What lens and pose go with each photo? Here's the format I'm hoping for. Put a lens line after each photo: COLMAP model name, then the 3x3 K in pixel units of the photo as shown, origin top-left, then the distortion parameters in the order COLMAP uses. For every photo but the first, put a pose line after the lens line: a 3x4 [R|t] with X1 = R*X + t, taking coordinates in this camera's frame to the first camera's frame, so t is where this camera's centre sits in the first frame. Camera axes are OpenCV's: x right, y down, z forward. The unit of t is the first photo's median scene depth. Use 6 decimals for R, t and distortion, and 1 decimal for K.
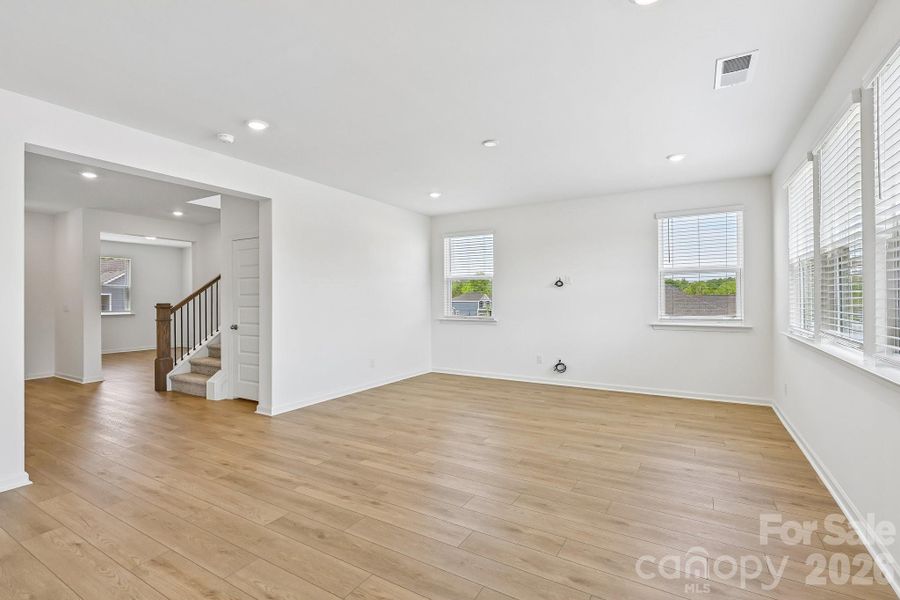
lens RADIAL K [[418.7, 0, 451.4], [0, 418.7, 293.7], [0, 0, 1]] dist [0.008110, -0.000478]
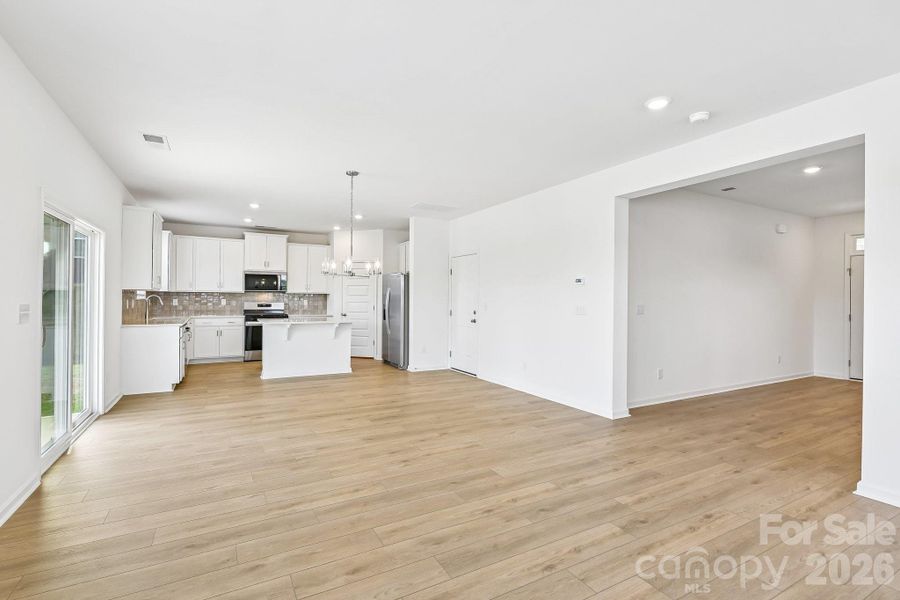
lens RADIAL K [[408.5, 0, 440.9], [0, 408.5, 299.9], [0, 0, 1]] dist [0.007973, -0.002790]
pose [[-0.515962, -0.002291, -0.856608, 0.490056], [0.008095, 0.999939, -0.007550, 0.016494], [0.856573, -0.010830, -0.515912, 1.009833]]
